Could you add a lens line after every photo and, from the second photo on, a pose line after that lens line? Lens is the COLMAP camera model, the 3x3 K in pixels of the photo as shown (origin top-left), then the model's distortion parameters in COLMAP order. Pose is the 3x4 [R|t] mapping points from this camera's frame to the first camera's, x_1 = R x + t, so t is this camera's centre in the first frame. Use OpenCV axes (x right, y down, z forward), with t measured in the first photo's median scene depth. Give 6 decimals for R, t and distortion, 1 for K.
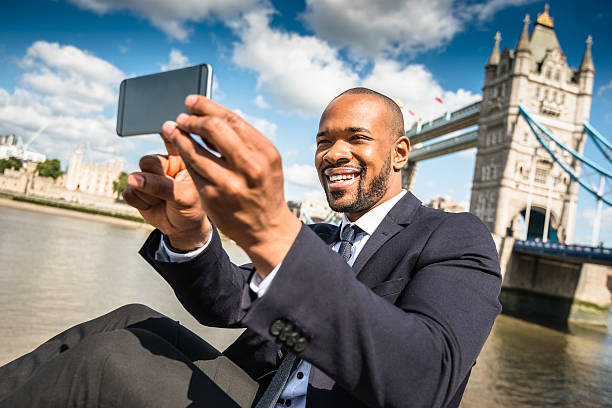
lens RADIAL K [[442.0, 0, 306.0], [0, 442.0, 204.0], [0, 0, 1]] dist [0.001256, 0.002164]
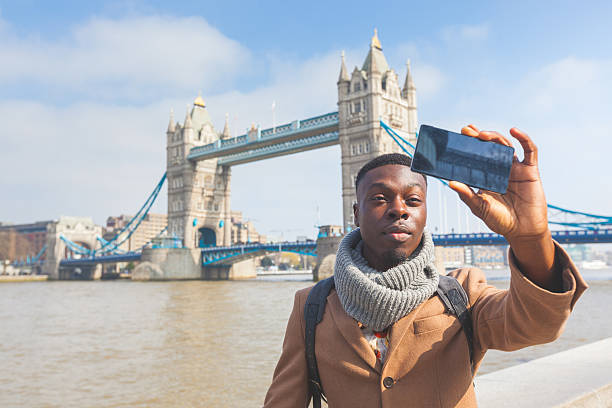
lens RADIAL K [[561.9, 0, 306.0], [0, 561.9, 204.0], [0, 0, 1]] dist [-0.071376, -0.000480]
pose [[0.856072, -0.093821, 0.508269, -0.422915], [0.097217, 0.995063, 0.019937, -0.050806], [-0.507630, 0.032345, 0.860968, -0.147659]]
